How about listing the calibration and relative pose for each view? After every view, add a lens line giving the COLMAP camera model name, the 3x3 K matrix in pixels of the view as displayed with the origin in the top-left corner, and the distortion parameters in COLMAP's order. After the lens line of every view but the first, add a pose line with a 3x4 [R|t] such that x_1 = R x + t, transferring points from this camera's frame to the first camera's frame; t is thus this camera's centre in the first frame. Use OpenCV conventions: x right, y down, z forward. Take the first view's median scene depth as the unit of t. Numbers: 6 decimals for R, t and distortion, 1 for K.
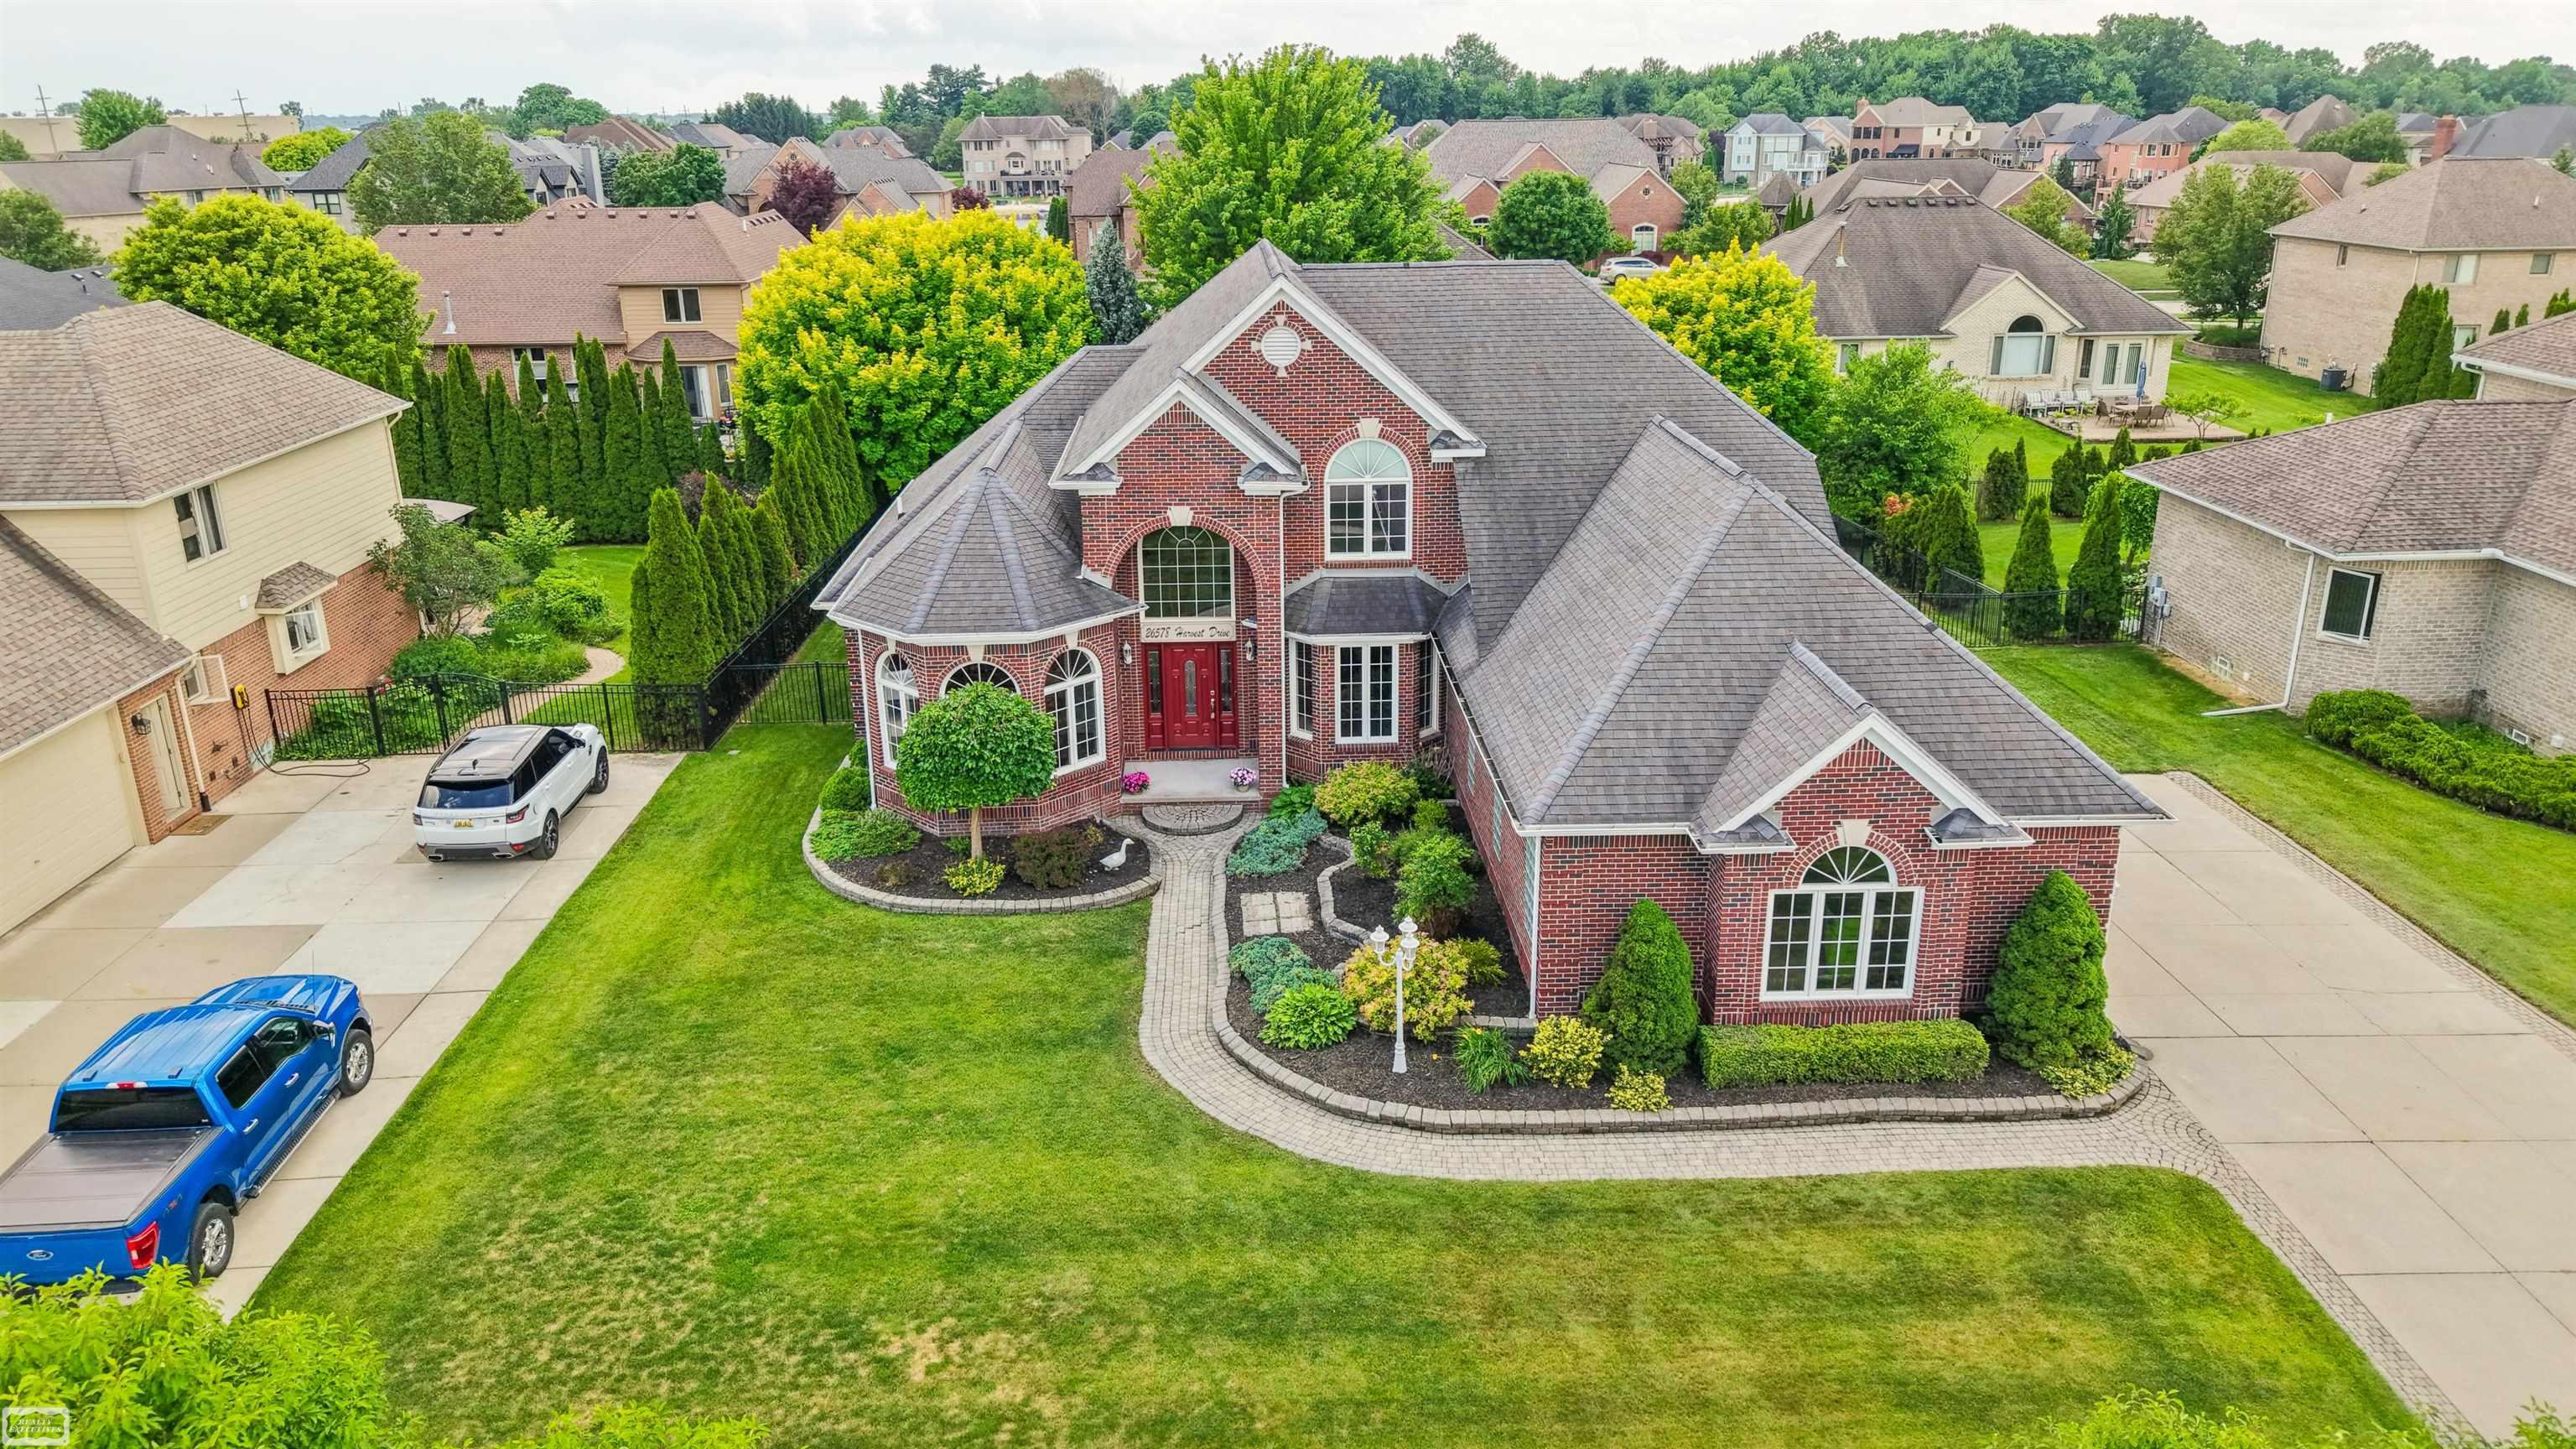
lens RADIAL K [[1739.8, 0, 1288.0], [0, 1739.8, 724.5], [0, 0, 1]] dist [0.037188, -0.038750]
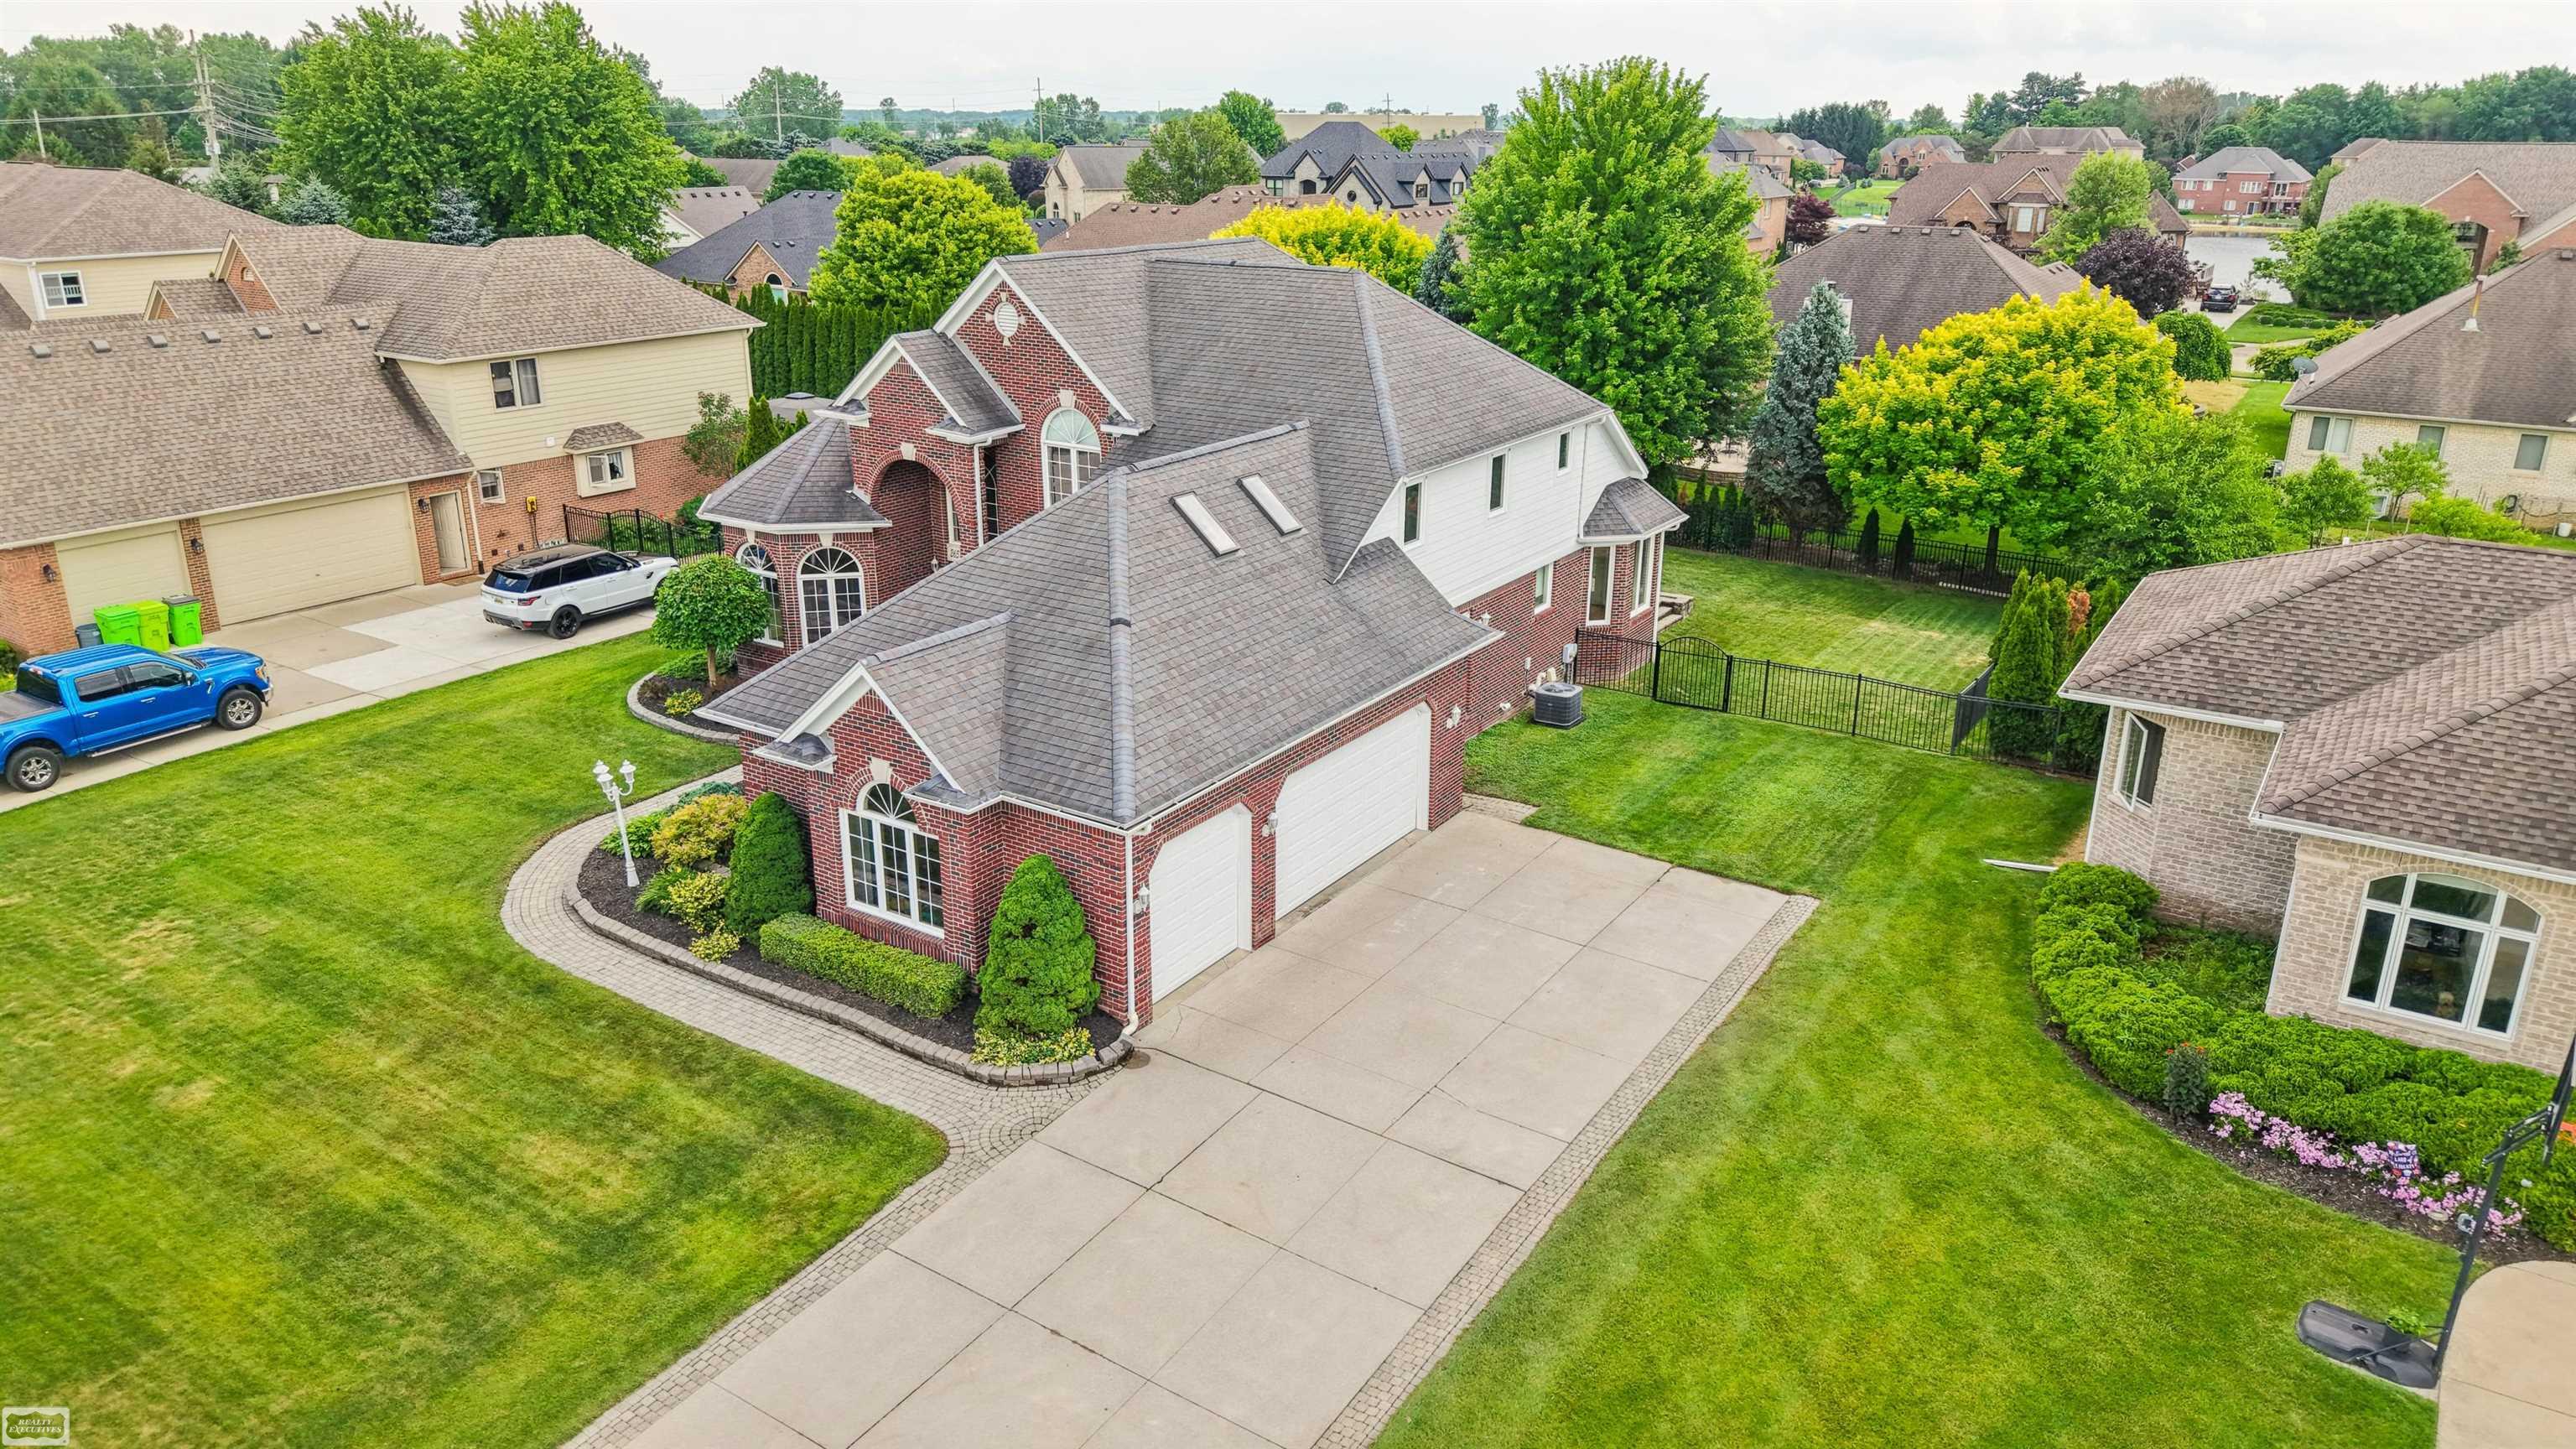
lens RADIAL K [[1717.1, 0, 1314.9], [0, 1717.1, 691.2], [0, 0, 1]] dist [0.005764, 0.000637]
pose [[0.824263, 0.196110, -0.531161, 0.732088], [-0.204003, 0.977958, 0.044498, -0.060345], [0.528180, 0.071680, 0.846102, 0.140451]]
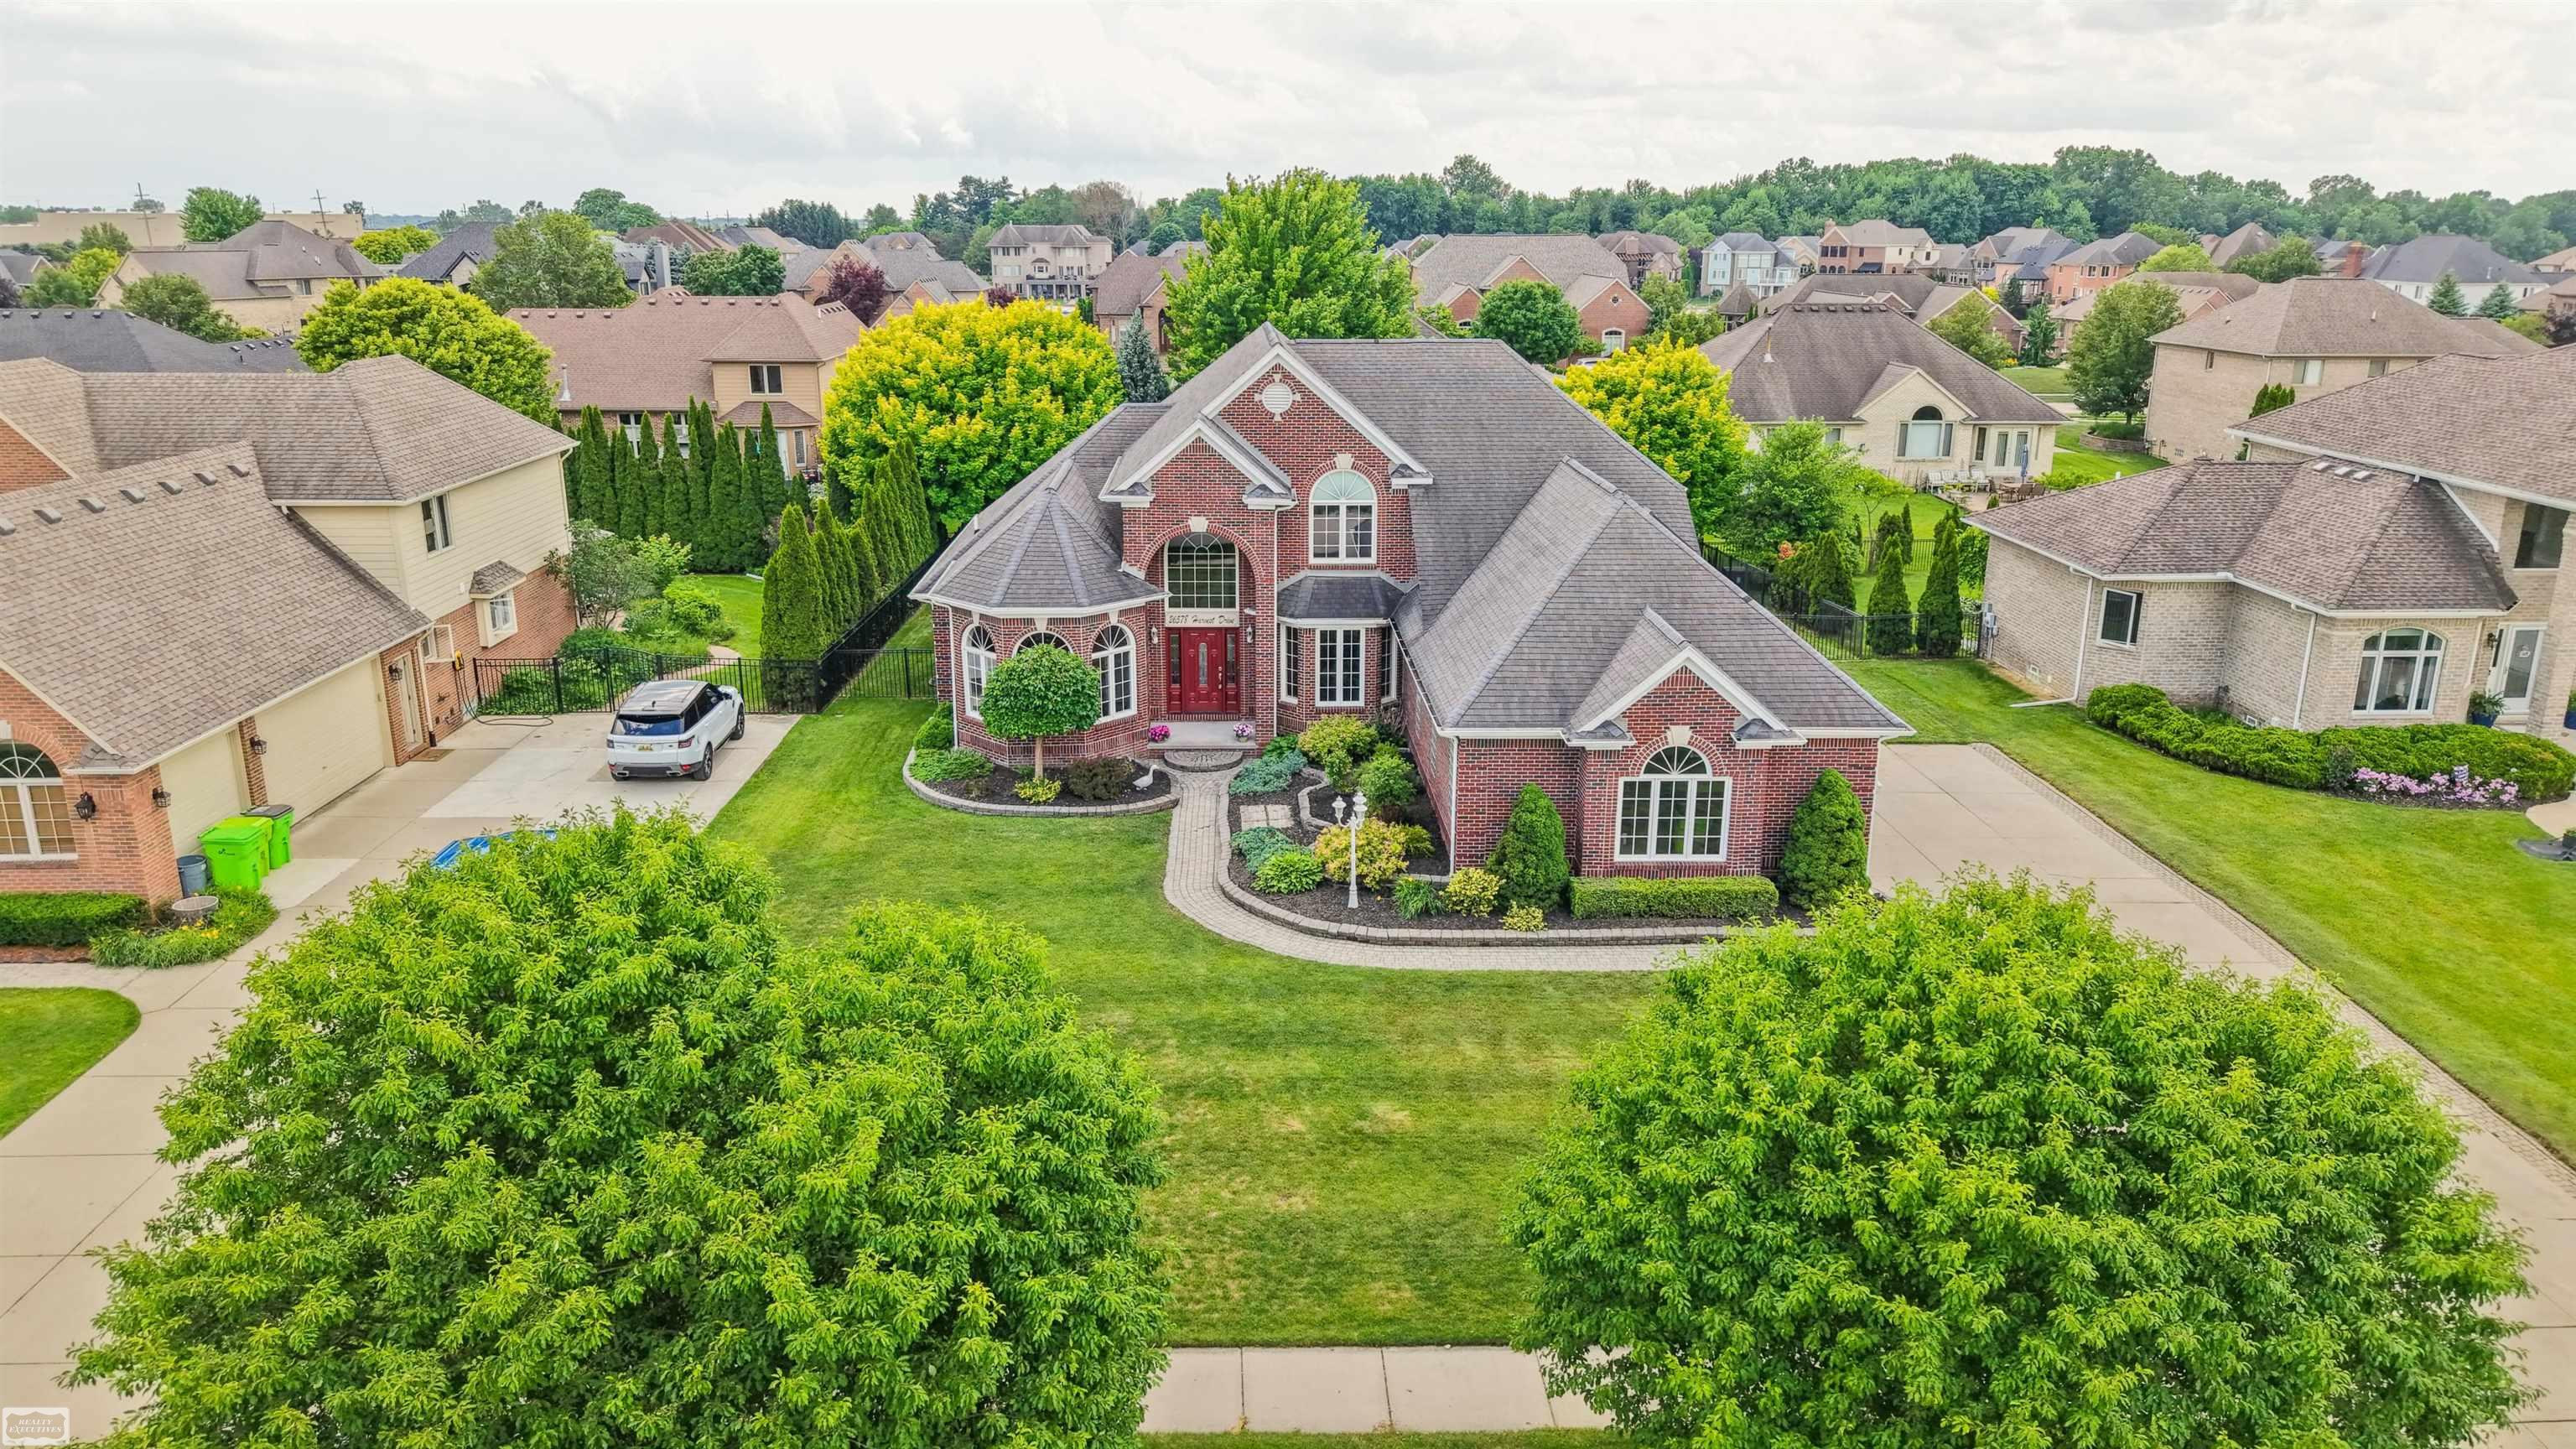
lens RADIAL K [[1685.0, 0, 1288.9], [0, 1685.0, 714.5], [0, 0, 1]] dist [0.051241, -0.063383]
pose [[0.999890, 0.014834, -0.000327, 0.007756], [-0.014829, 0.998347, -0.055527, 0.081545], [-0.000497, 0.055525, 0.998457, -0.228395]]
